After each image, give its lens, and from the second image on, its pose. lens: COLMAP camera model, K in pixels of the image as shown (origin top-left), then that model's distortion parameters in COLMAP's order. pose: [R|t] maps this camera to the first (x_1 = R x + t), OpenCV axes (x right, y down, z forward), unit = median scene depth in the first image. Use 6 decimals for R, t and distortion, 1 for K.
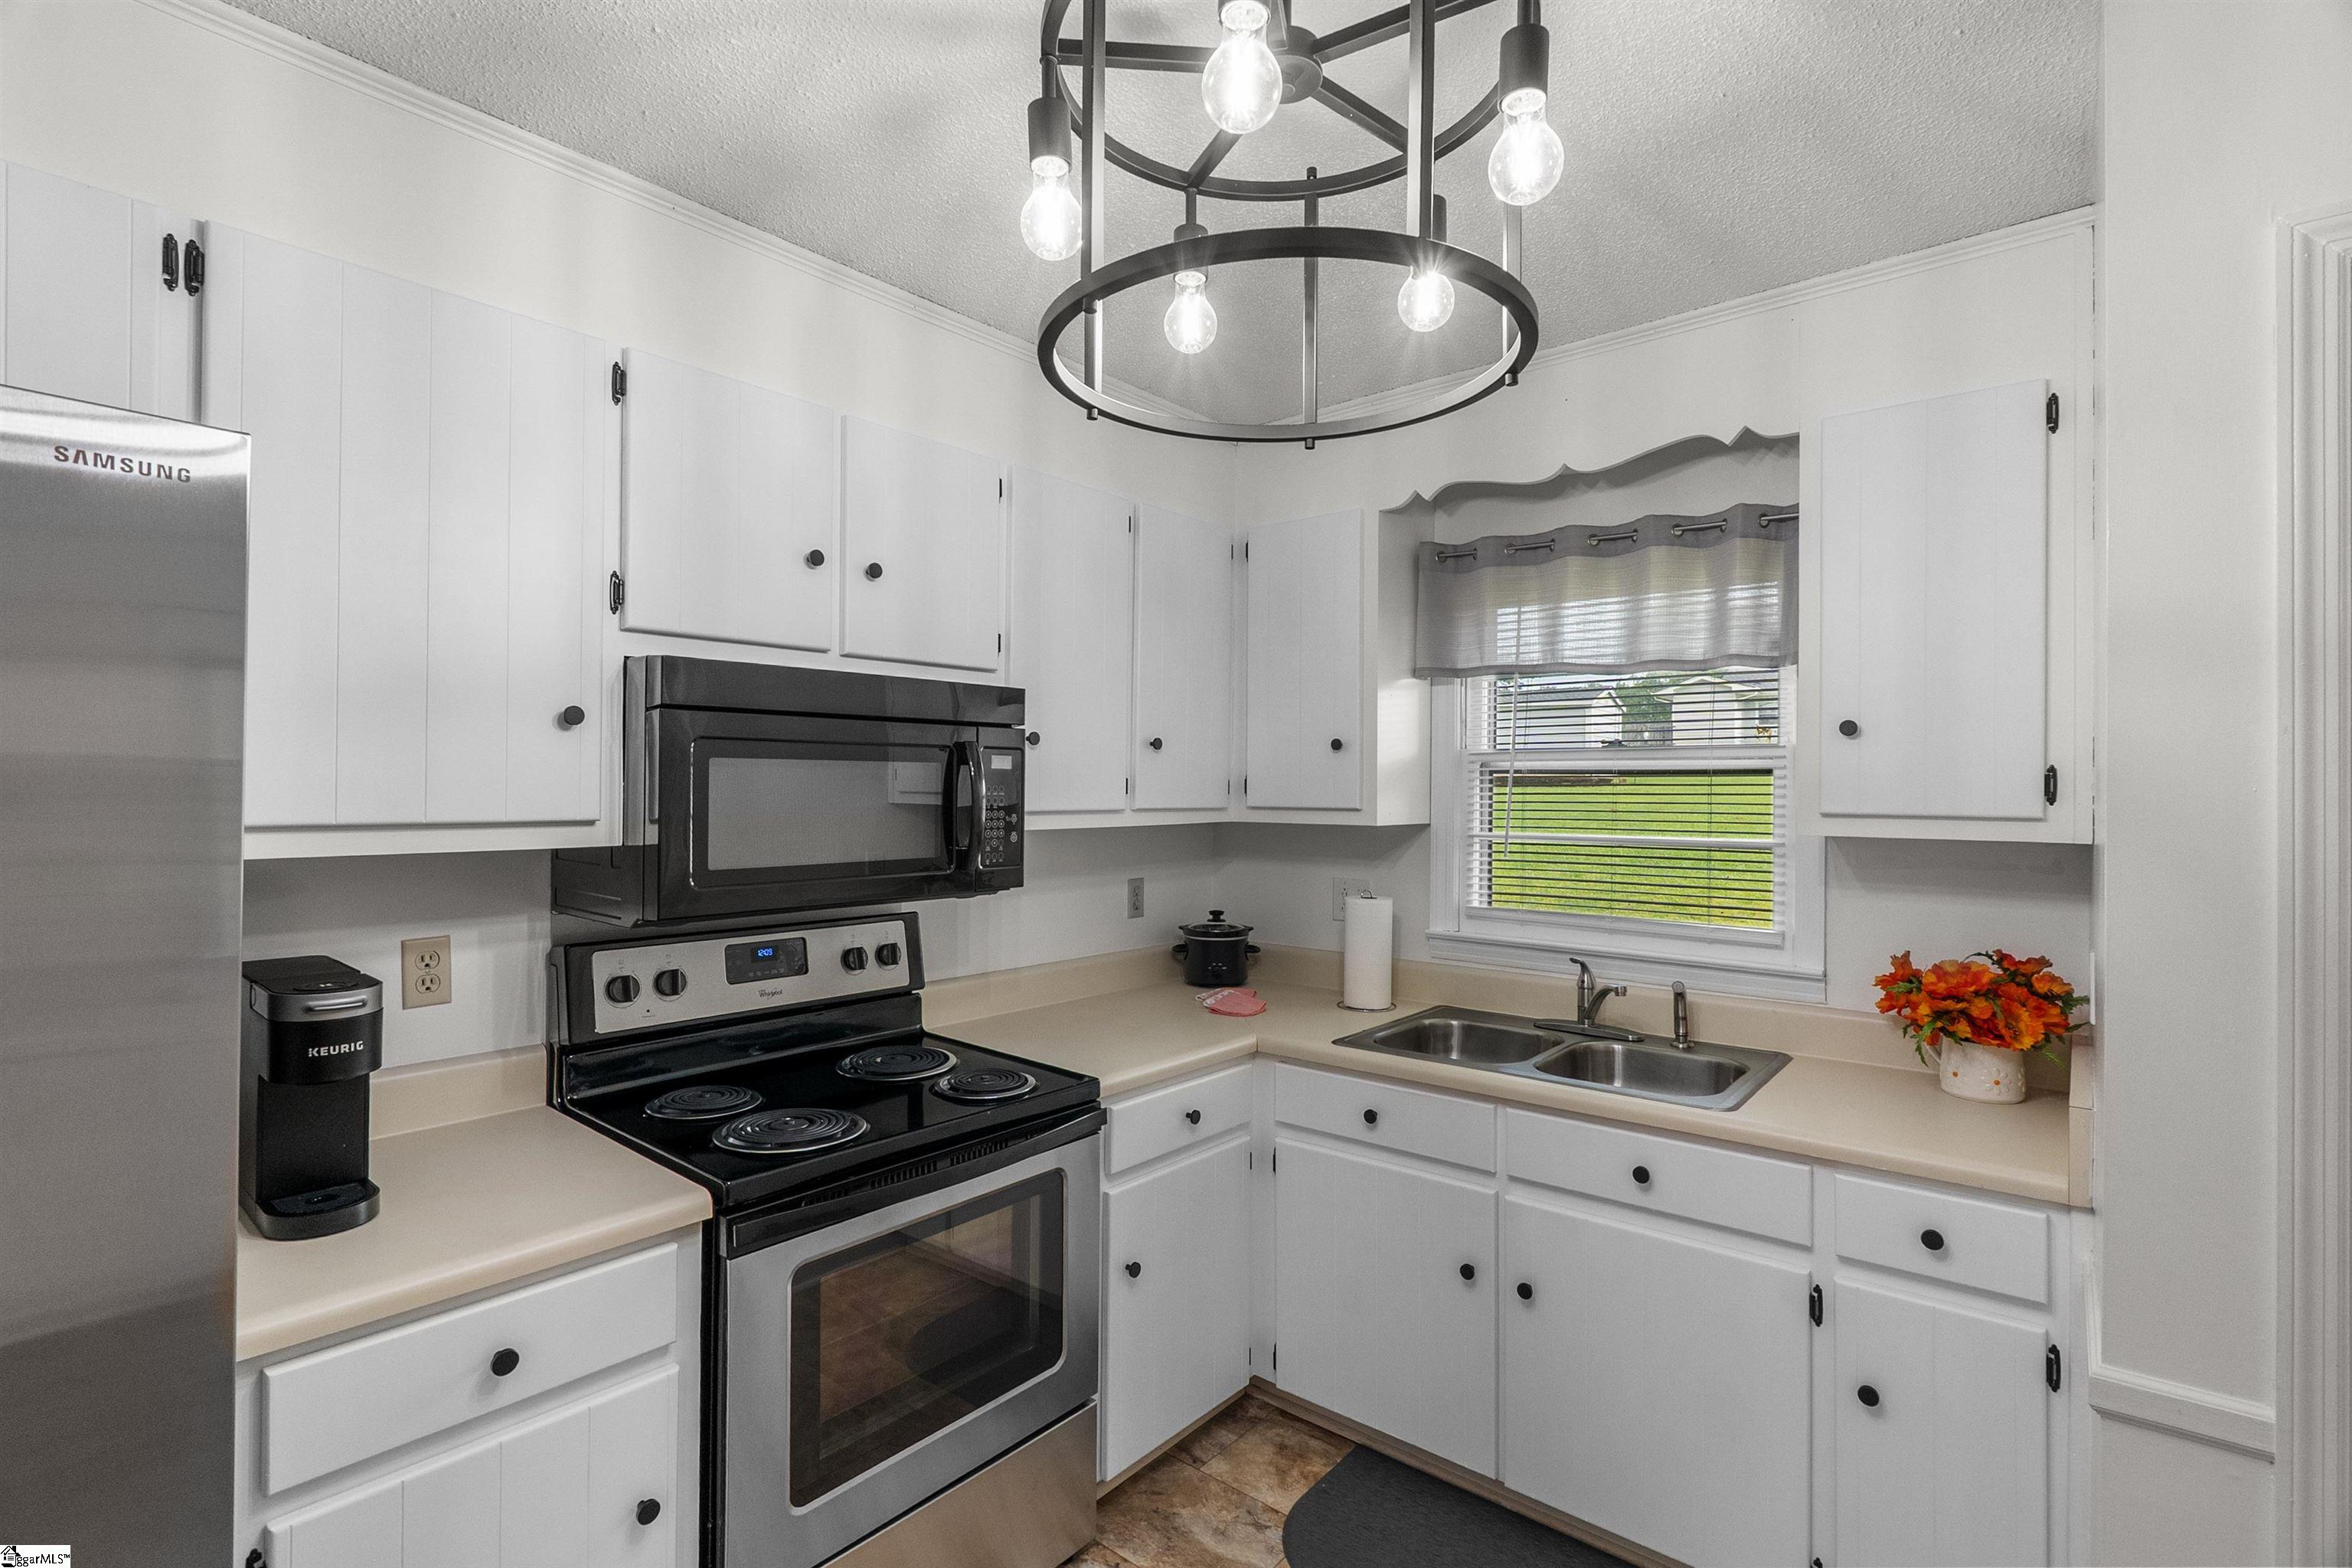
lens RADIAL K [[1095.8, 0, 1175.1], [0, 1095.8, 797.4], [0, 0, 1]] dist [-0.003211, 0.000003]
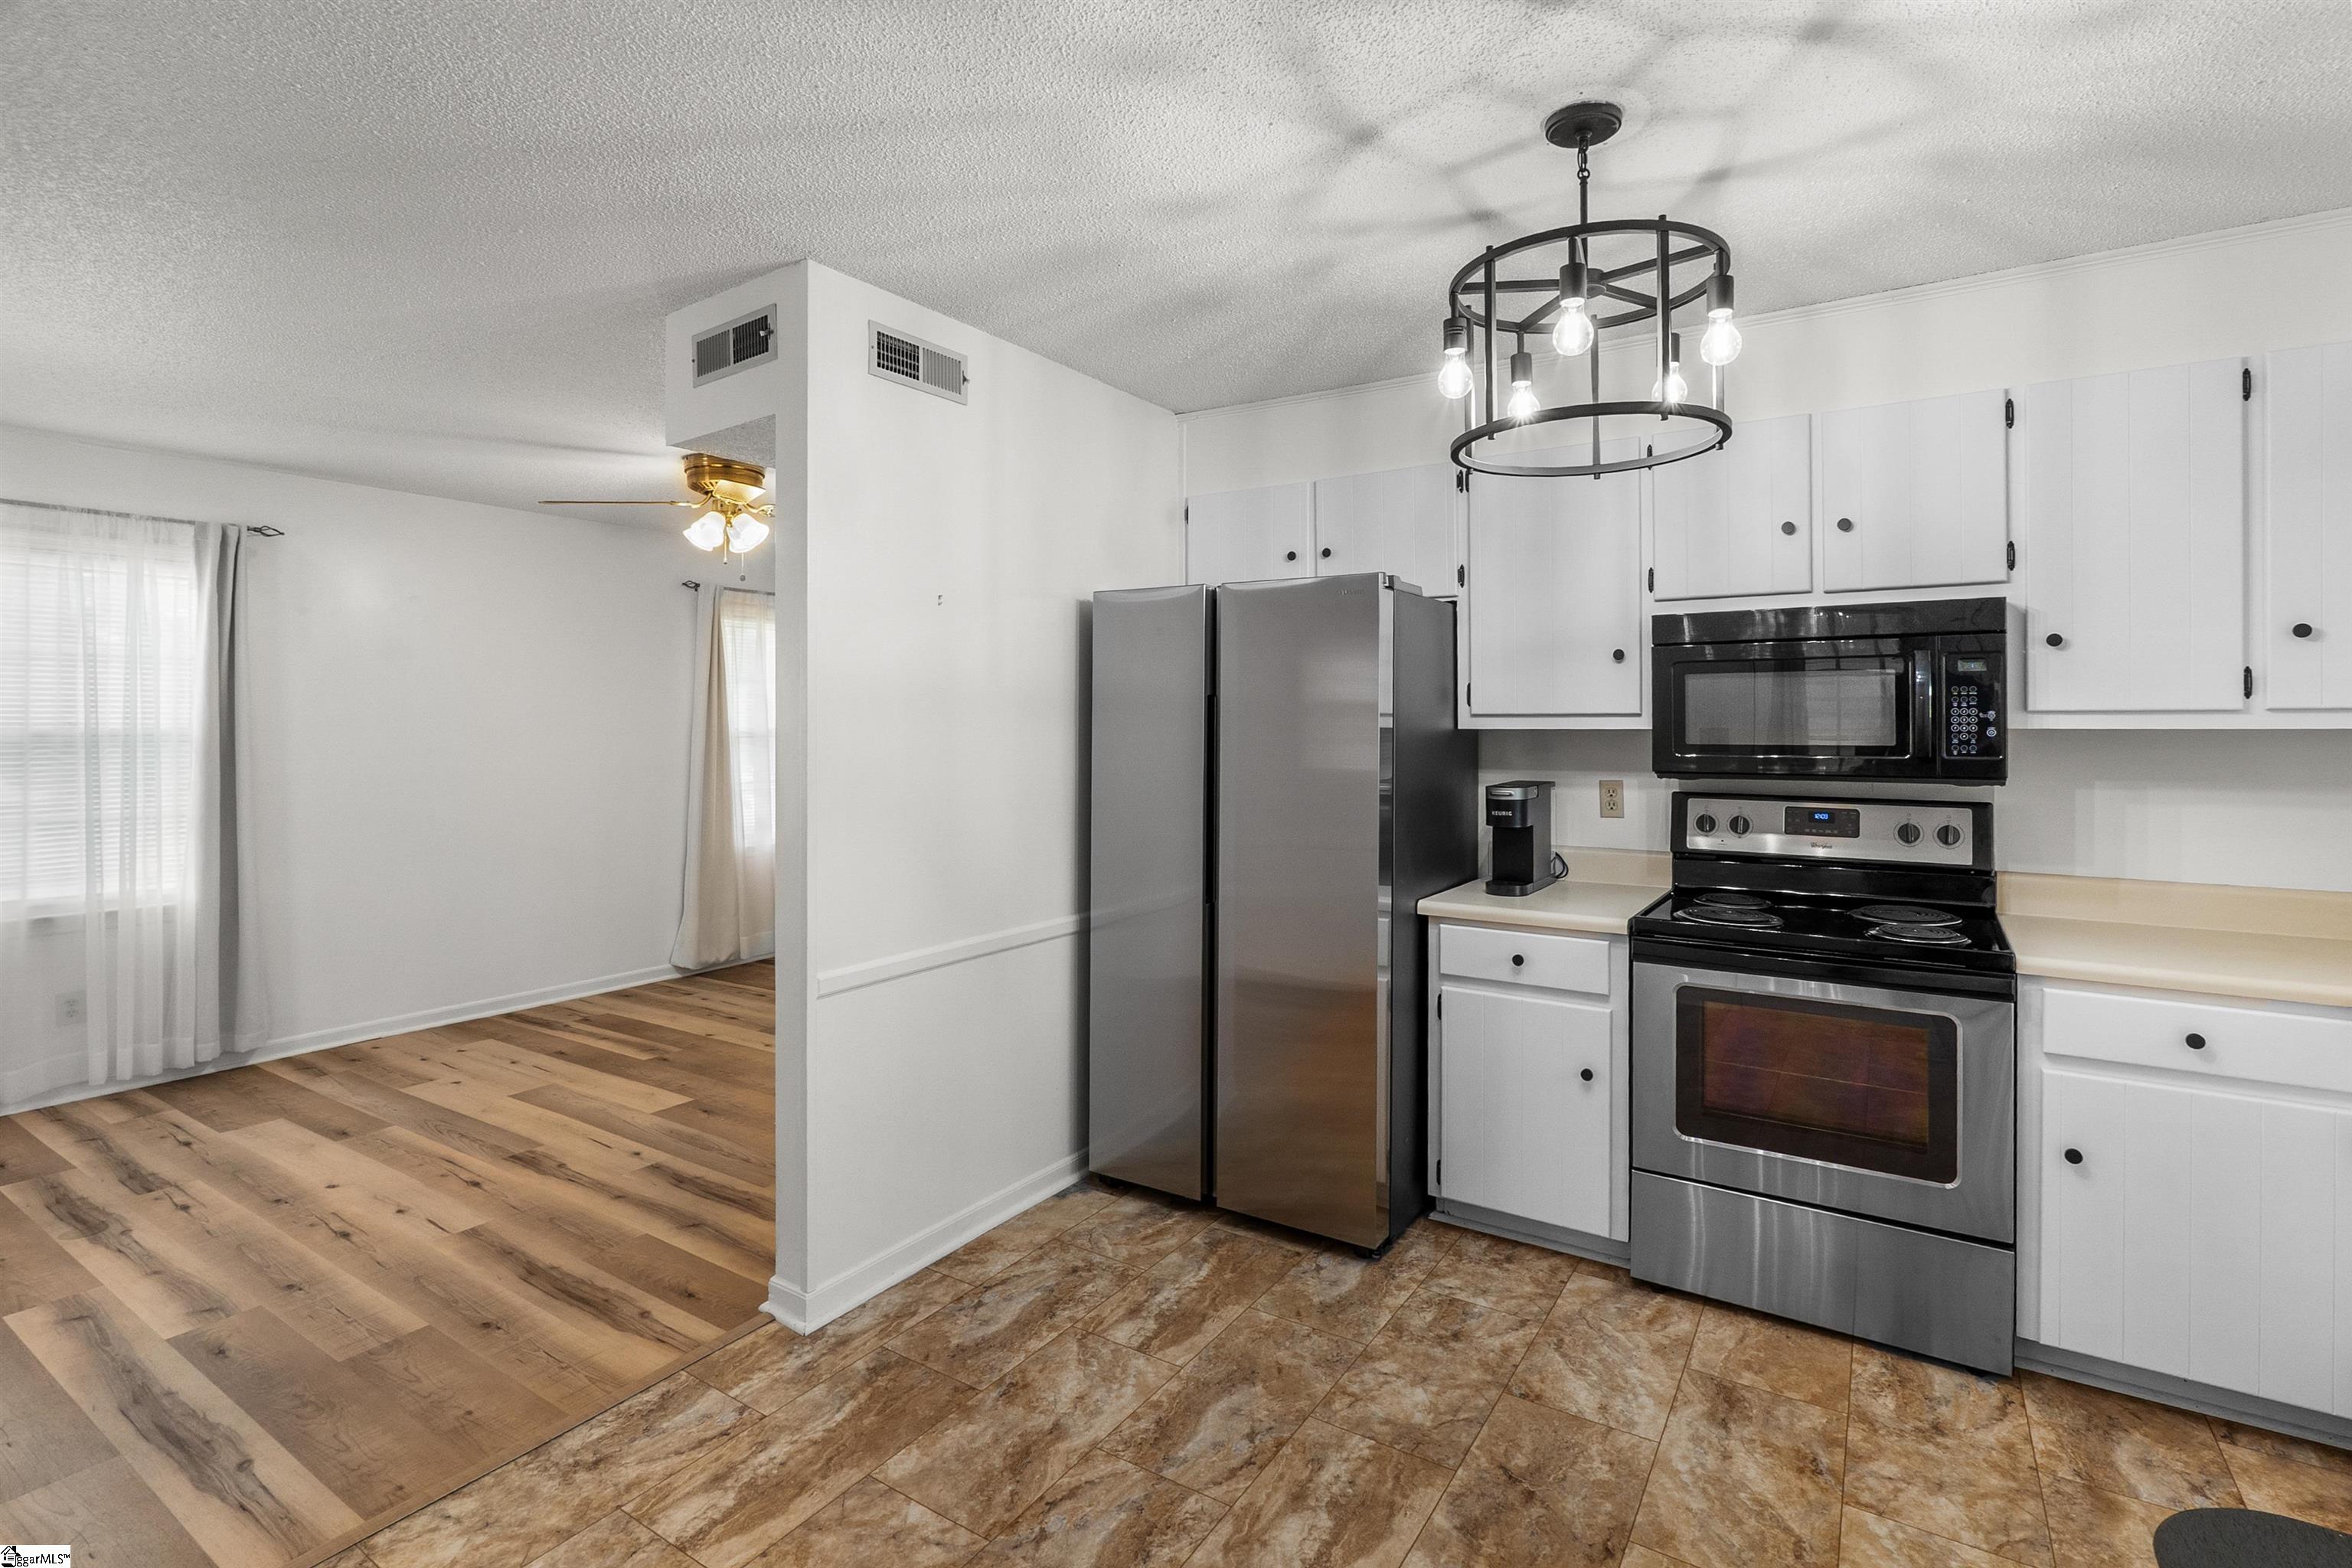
lens RADIAL K [[1095.8, 0, 1175.1], [0, 1095.8, 797.4], [0, 0, 1]] dist [-0.003211, 0.000003]
pose [[0.110061, 0.061810, -0.992001, 0.840311], [-0.005660, 0.998087, 0.061561, 0.037554], [0.993909, -0.001161, 0.110200, 0.052151]]
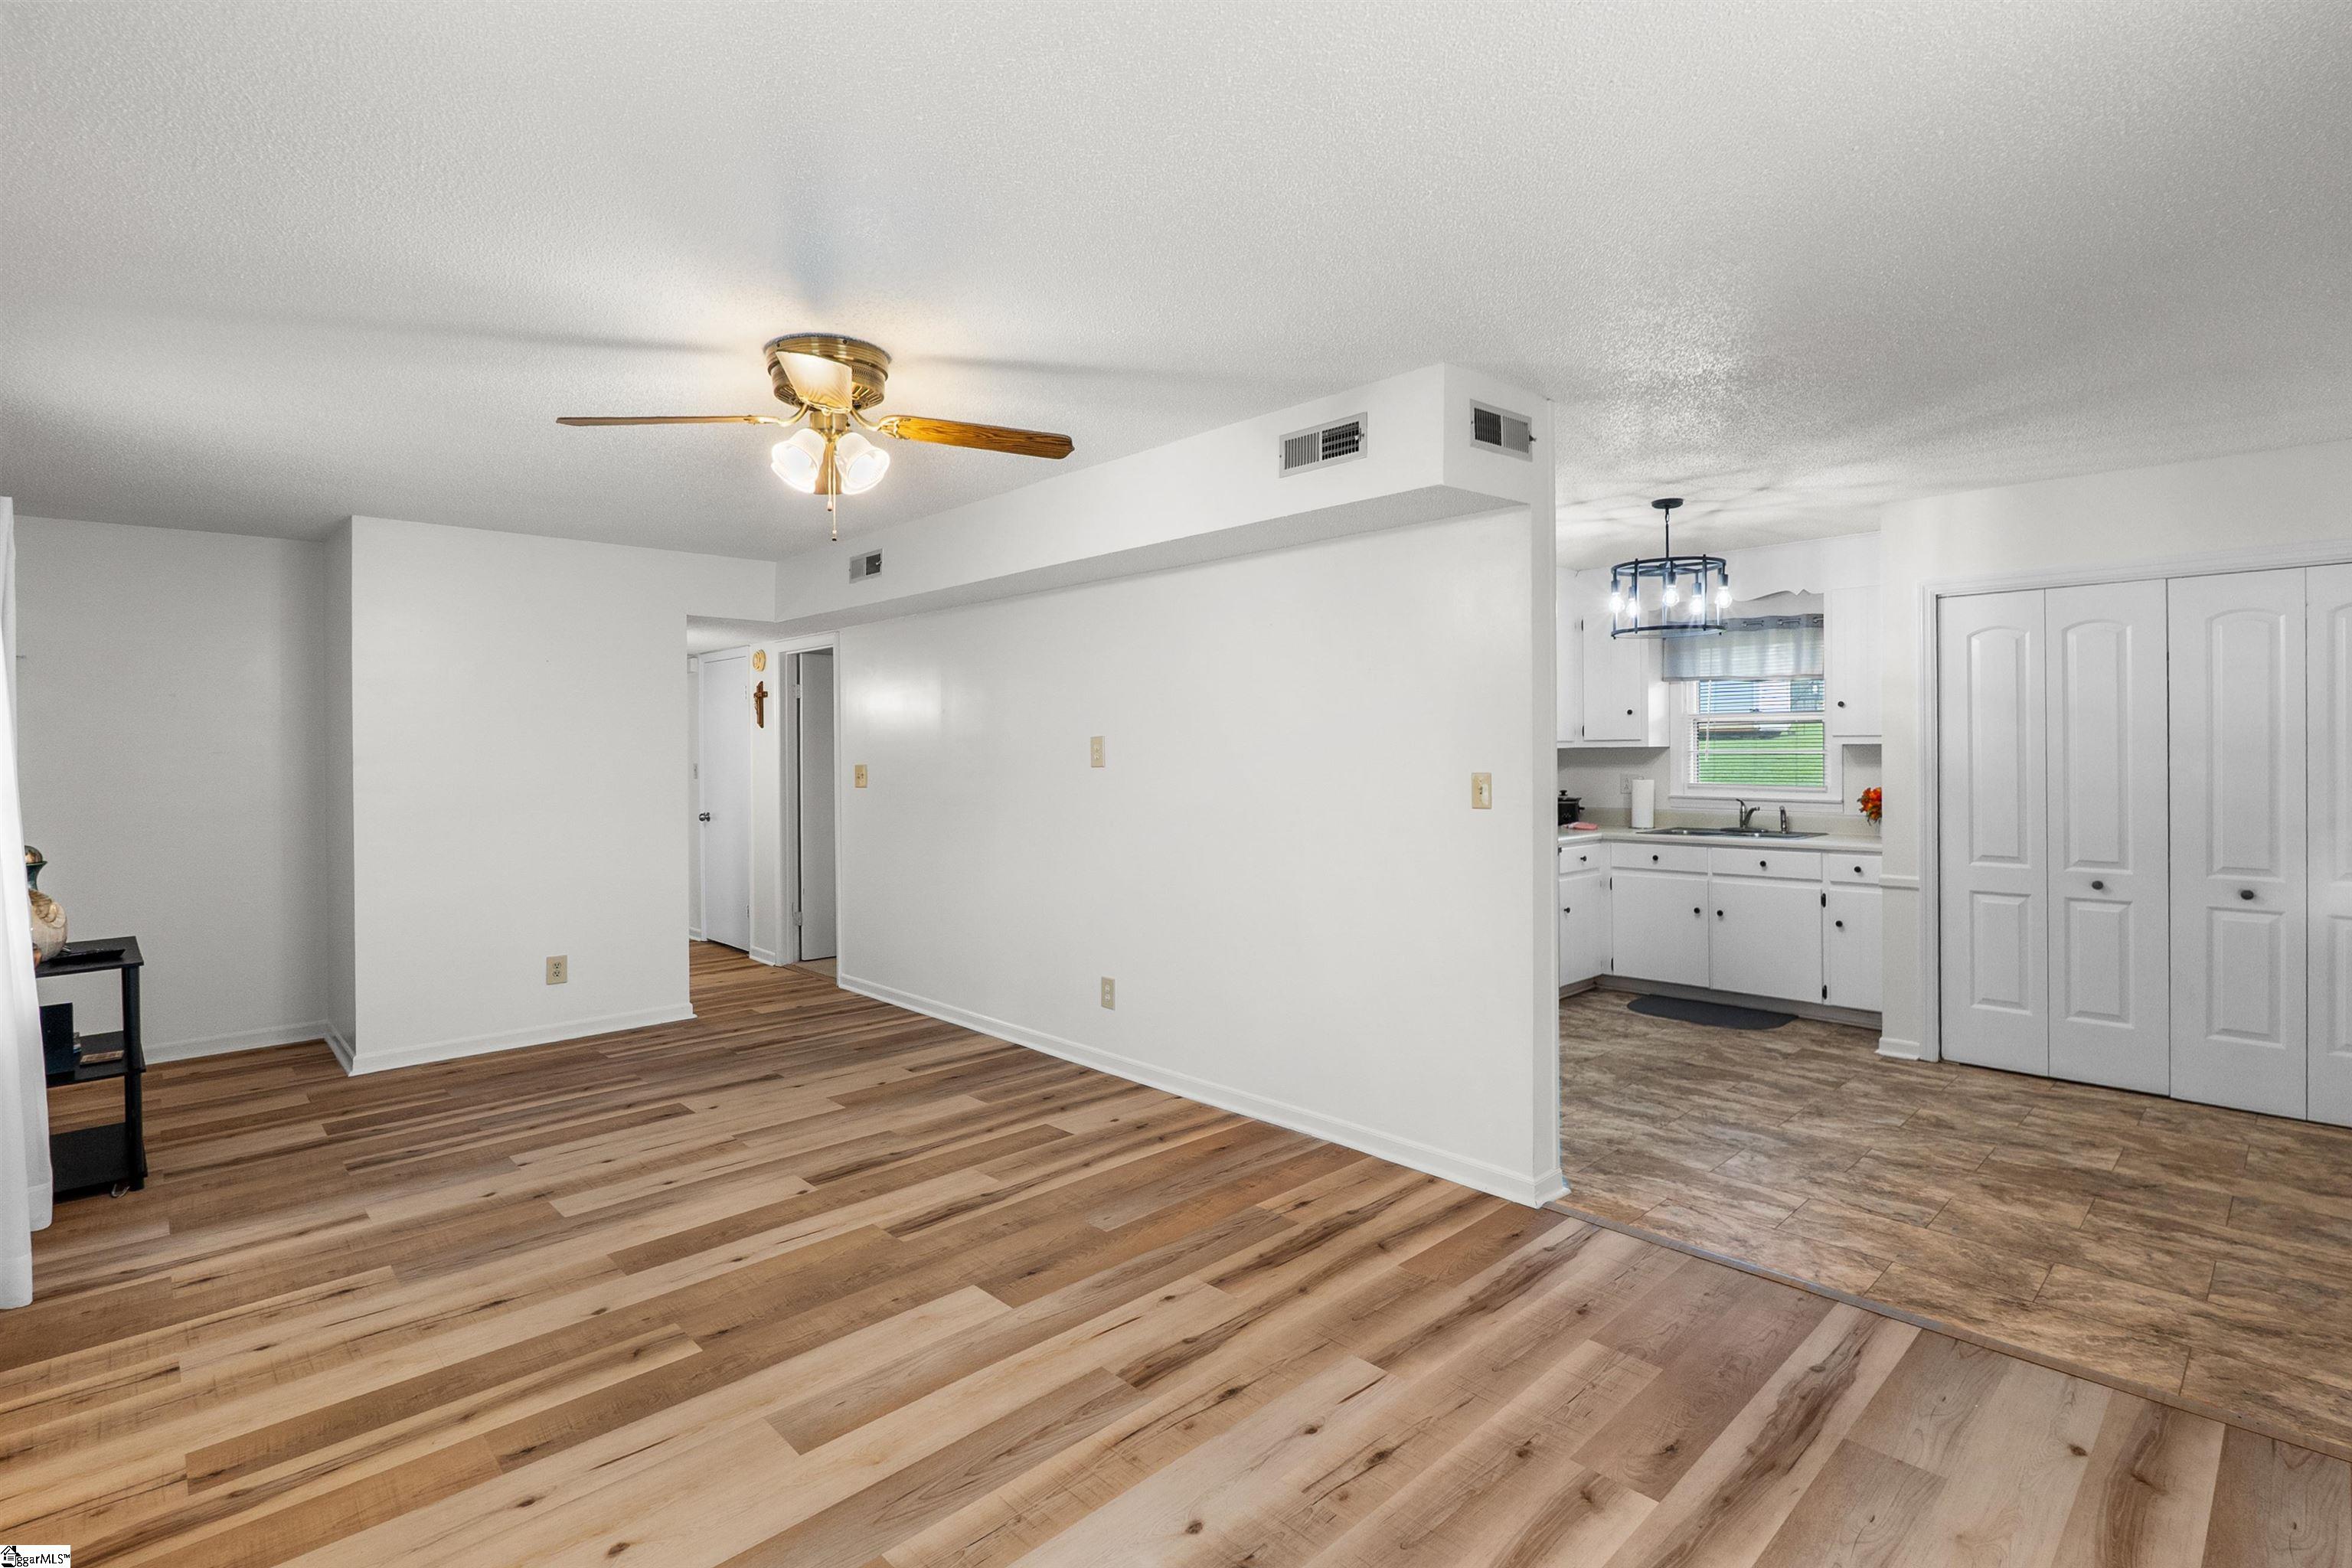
lens RADIAL K [[1140.9, 0, 1178.7], [0, 1140.9, 767.2], [0, 0, 1]] dist [-0.015323, 0.010117]
pose [[0.993659, -0.014075, -0.111551, -0.664433], [0.014730, 0.999879, 0.005054, 0.051744], [0.111466, -0.006665, 0.993746, -1.865800]]
